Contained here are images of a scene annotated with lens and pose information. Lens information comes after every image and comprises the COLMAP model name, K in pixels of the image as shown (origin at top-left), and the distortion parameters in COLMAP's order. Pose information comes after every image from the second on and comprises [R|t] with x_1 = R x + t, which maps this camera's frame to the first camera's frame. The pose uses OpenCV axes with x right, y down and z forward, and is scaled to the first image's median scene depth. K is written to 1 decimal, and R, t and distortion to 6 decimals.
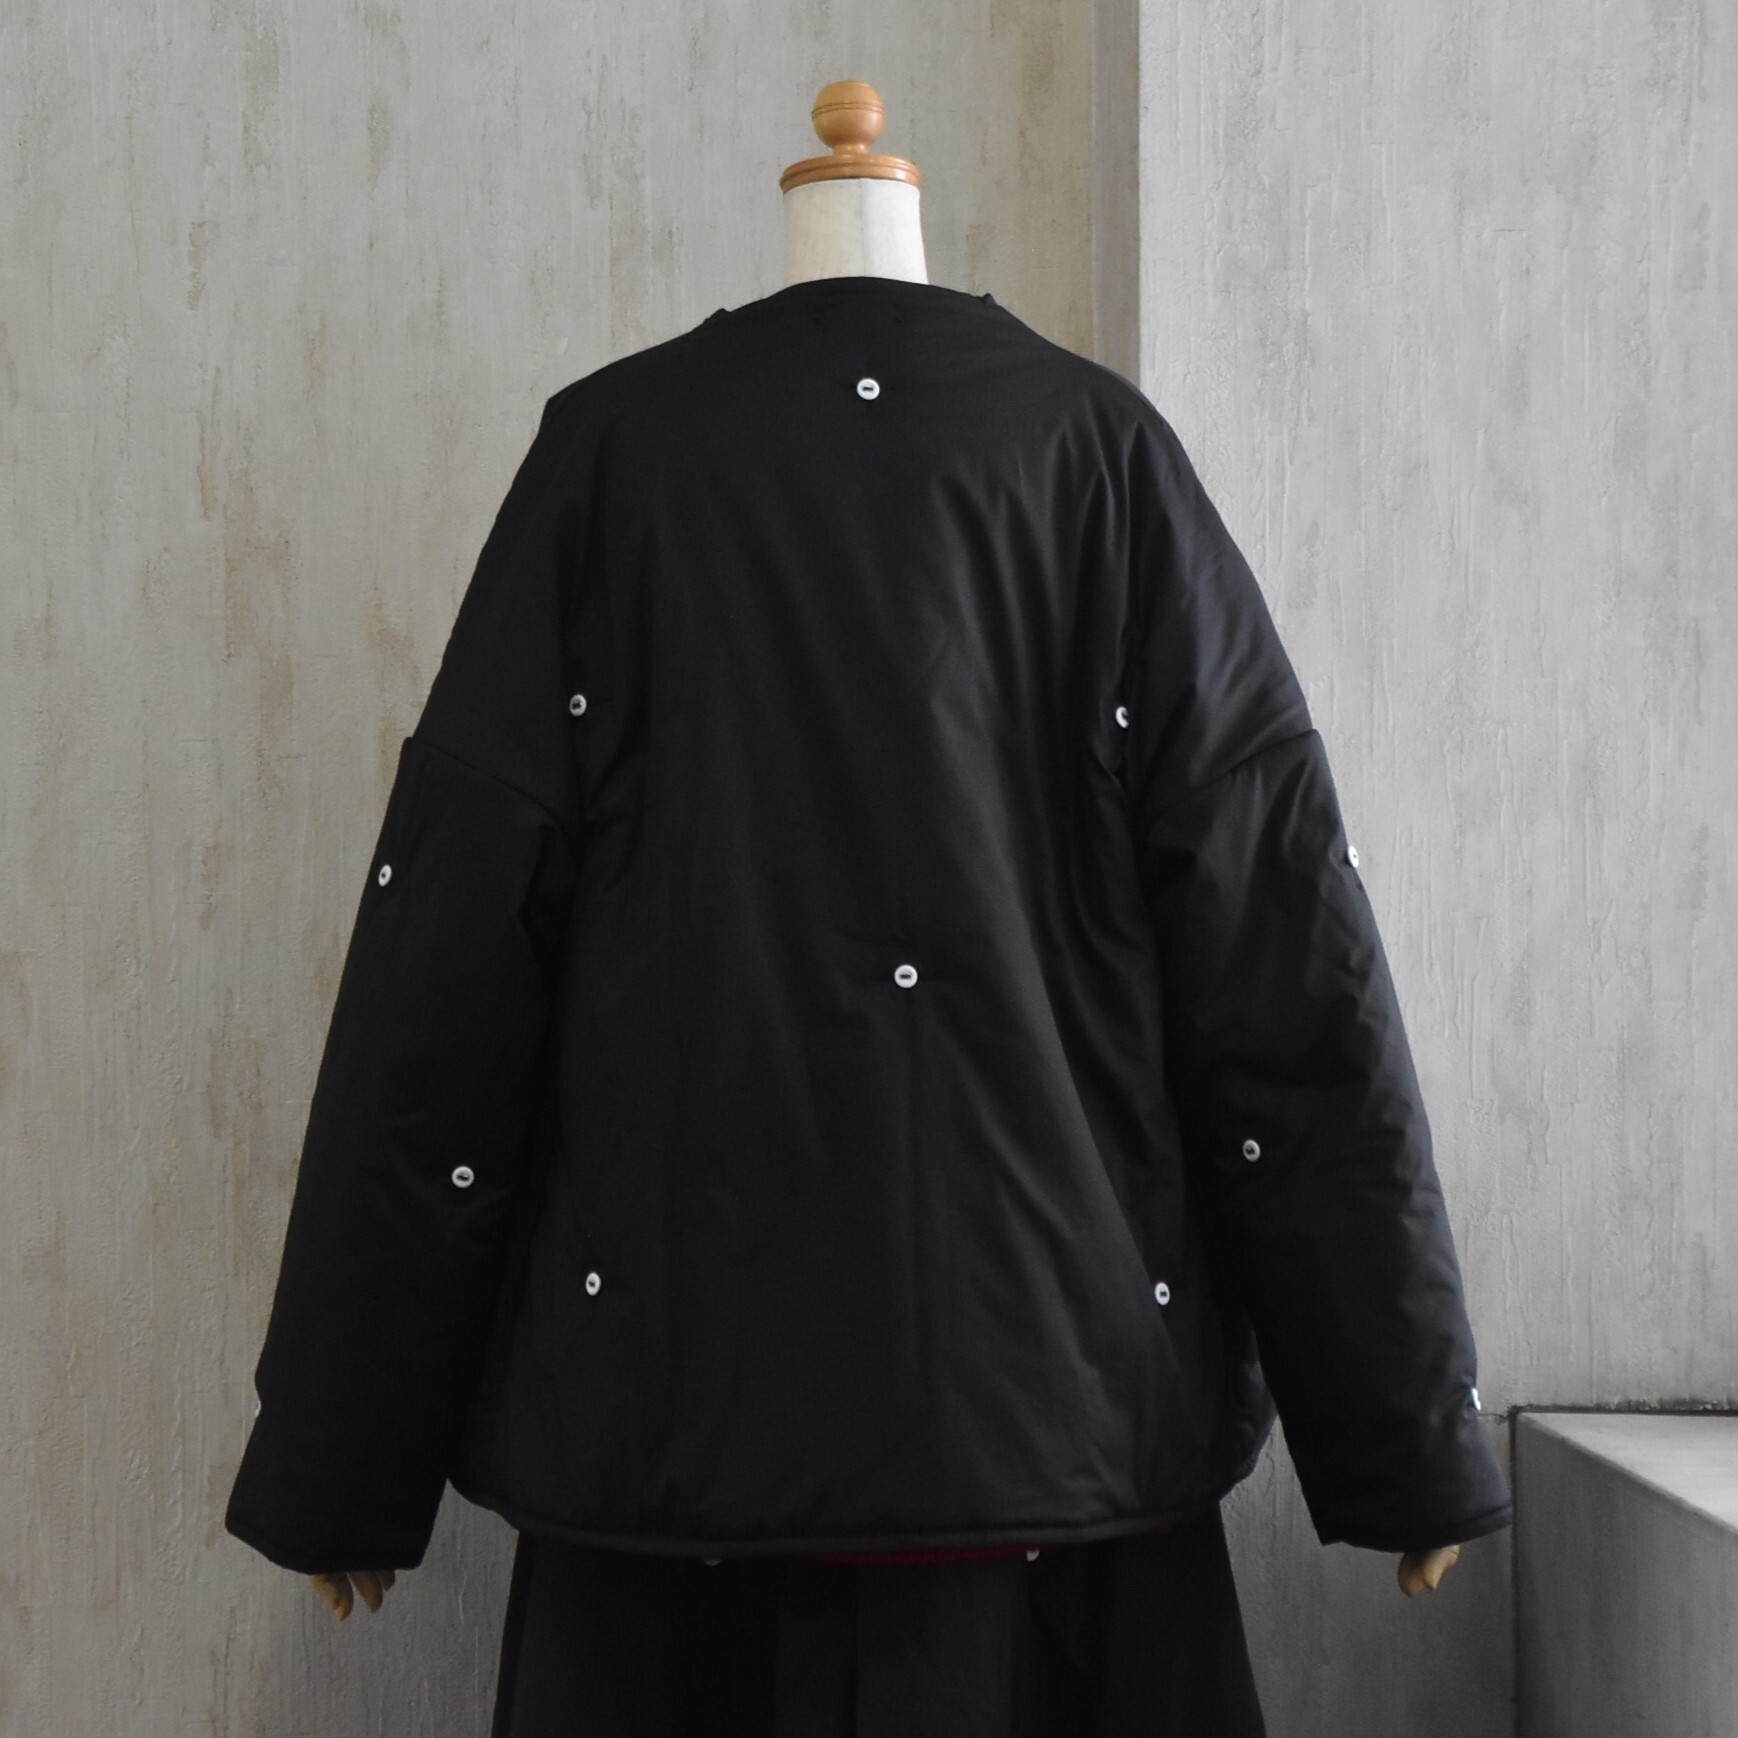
lens RADIAL K [[6084.9, 0, 910.5], [0, 6084.9, 837.7], [0, 0, 1]] dist [0.455912, 1.163447]
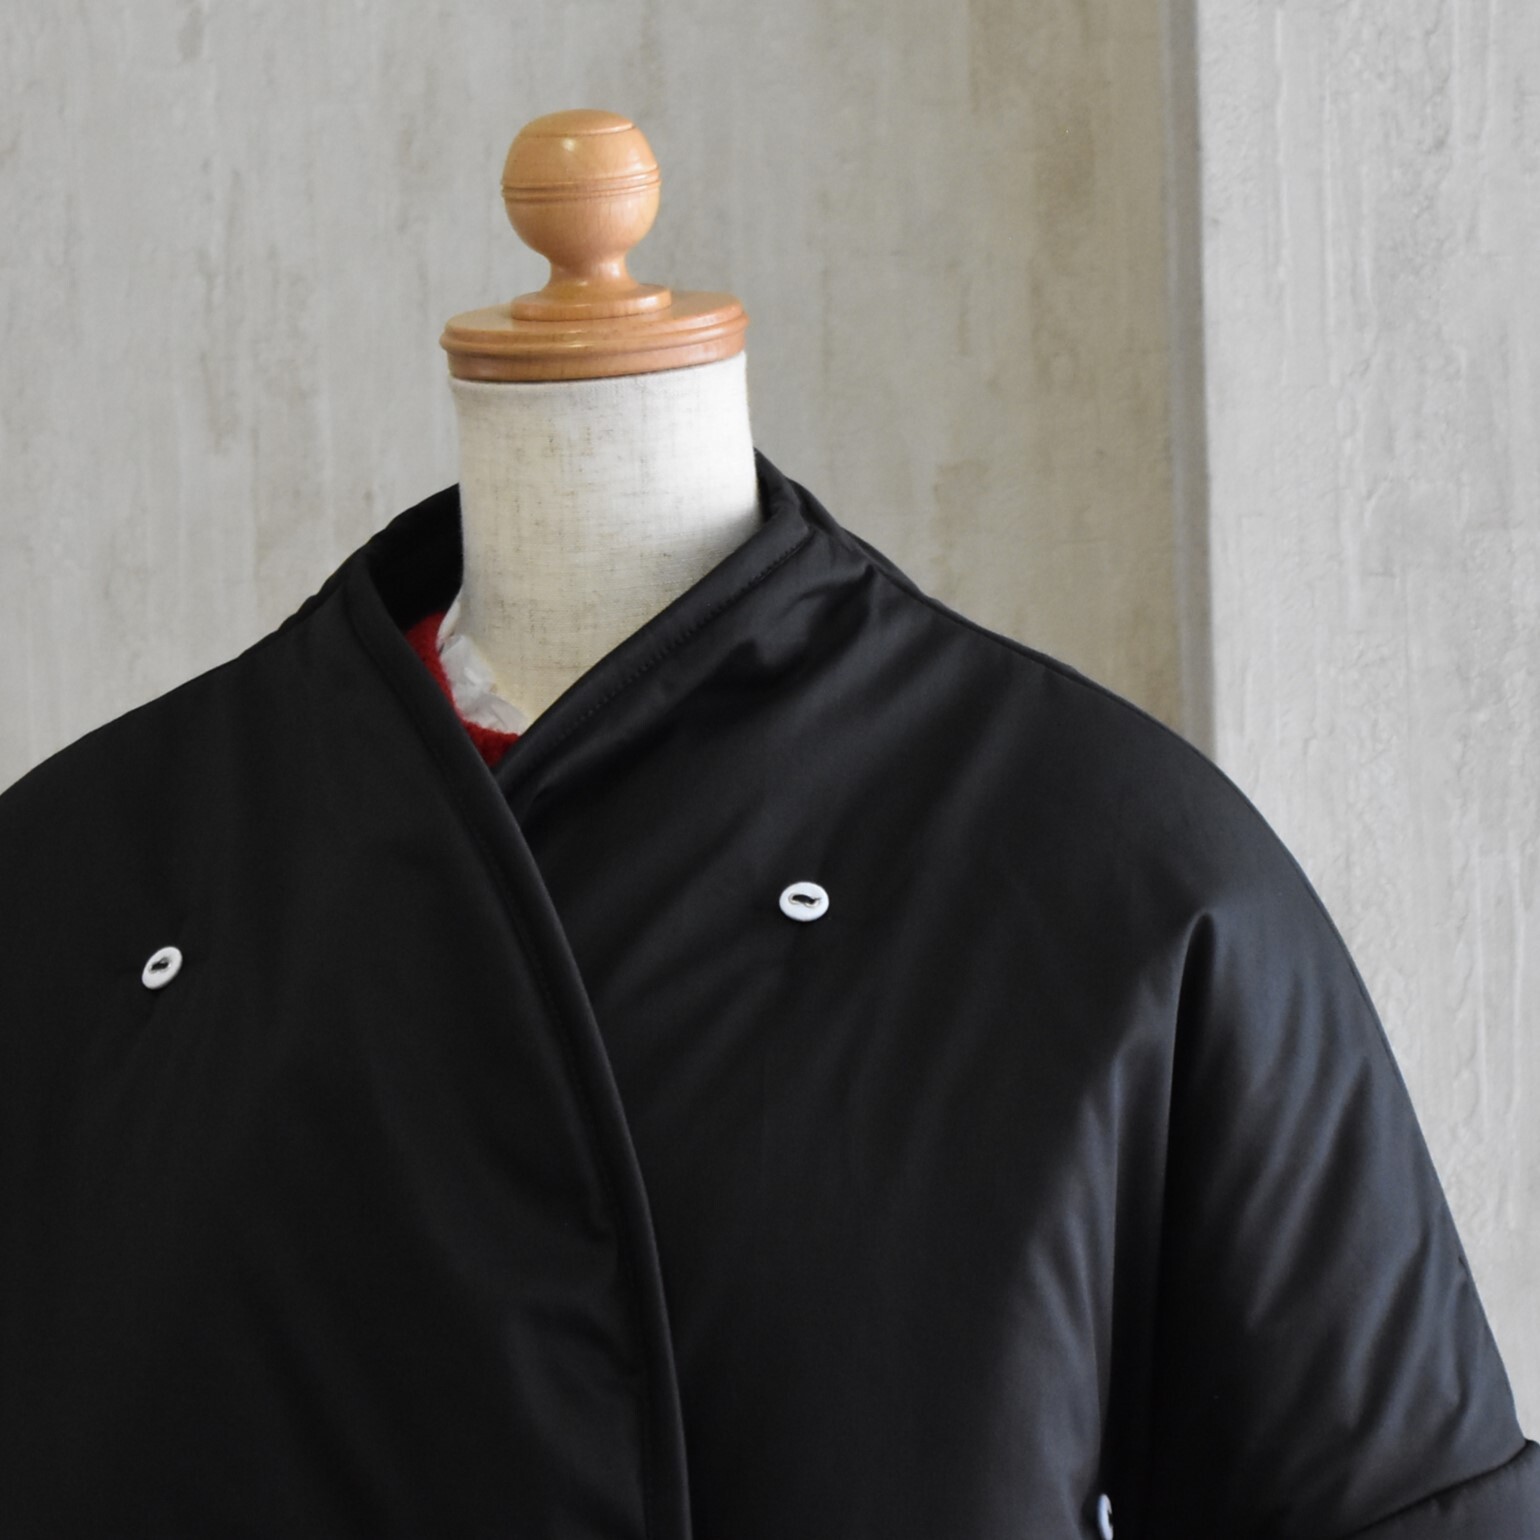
lens RADIAL K [[6197.7, 0, 900.2], [0, 6197.7, 831.2], [0, 0, 1]] dist [0.407433, 3.126520]
pose [[0.987124, -0.021908, -0.158447, 0.093081], [0.012767, 0.998207, -0.058483, -0.038442], [0.159444, 0.055707, 0.985634, 0.486538]]
